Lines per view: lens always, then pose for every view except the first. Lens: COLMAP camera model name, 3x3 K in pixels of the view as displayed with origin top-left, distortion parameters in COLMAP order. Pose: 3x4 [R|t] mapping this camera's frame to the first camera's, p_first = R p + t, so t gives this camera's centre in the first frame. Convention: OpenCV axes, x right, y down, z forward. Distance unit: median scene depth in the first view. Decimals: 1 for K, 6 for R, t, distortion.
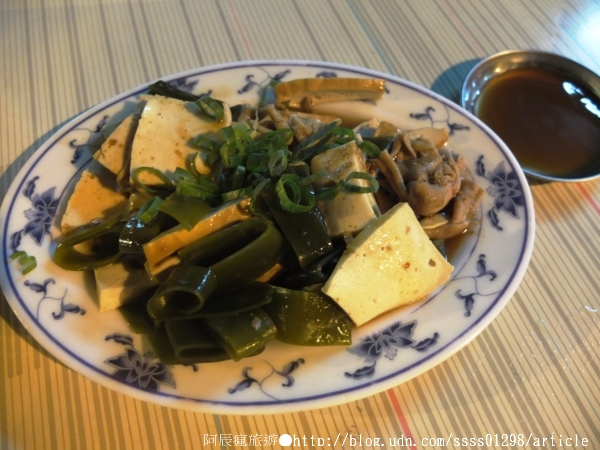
lens RADIAL K [[471.0, 0, 304.4], [0, 471.0, 220.1], [0, 0, 1]] dist [-0.077419, 0.076259]
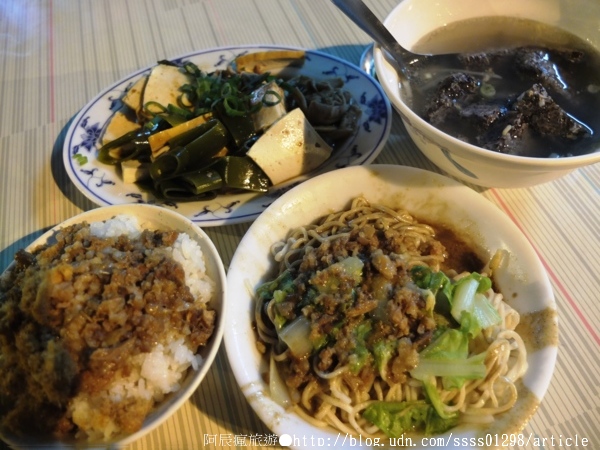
lens RADIAL K [[471.0, 0, 304.4], [0, 471.0, 220.1], [0, 0, 1]] dist [-0.077419, 0.076259]
pose [[0.997281, -0.023896, -0.069707, 0.301056], [0.018206, 0.996536, -0.081144, 0.440692], [0.071405, 0.079654, 0.994262, -0.570899]]
